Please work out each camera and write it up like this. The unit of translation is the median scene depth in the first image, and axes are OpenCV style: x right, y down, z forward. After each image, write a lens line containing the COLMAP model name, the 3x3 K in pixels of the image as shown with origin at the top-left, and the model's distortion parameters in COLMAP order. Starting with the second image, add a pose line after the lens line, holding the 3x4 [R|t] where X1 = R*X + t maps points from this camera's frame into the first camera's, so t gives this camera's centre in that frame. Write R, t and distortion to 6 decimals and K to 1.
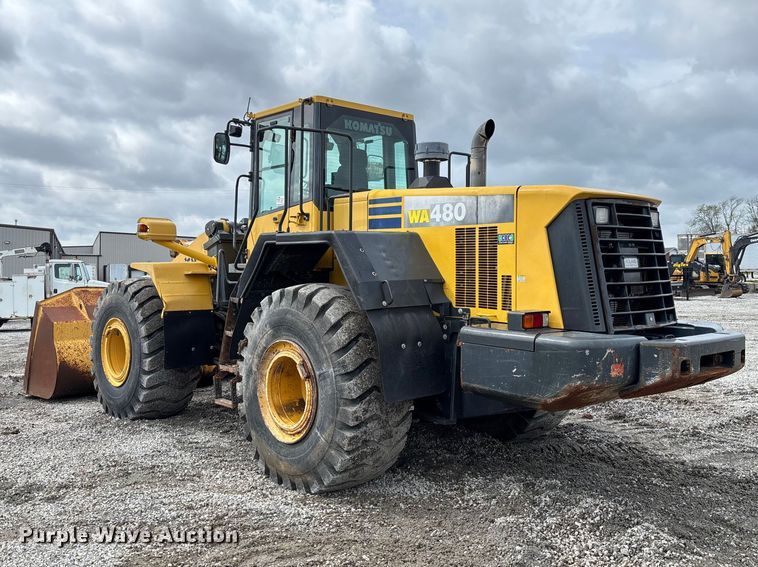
lens RADIAL K [[678.2, 0, 379.8], [0, 678.2, 256.7], [0, 0, 1]] dist [-0.002177, 0.000288]
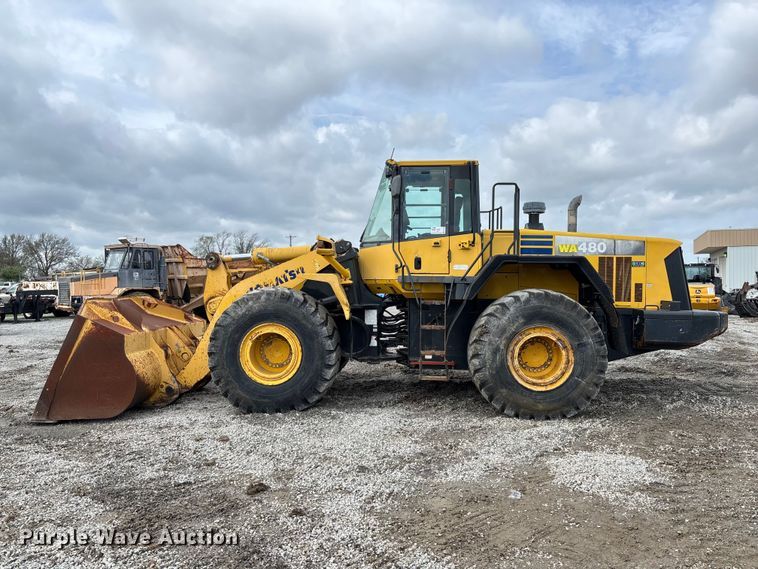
lens RADIAL K [[587.9, 0, 378.2], [0, 587.9, 311.0], [0, 0, 1]] dist [0.050867, 0.003021]
pose [[0.728362, -0.022889, 0.684810, -1.251855], [-0.016375, 0.998575, 0.050794, 0.026761], [-0.684996, -0.048210, 0.726950, 0.262901]]
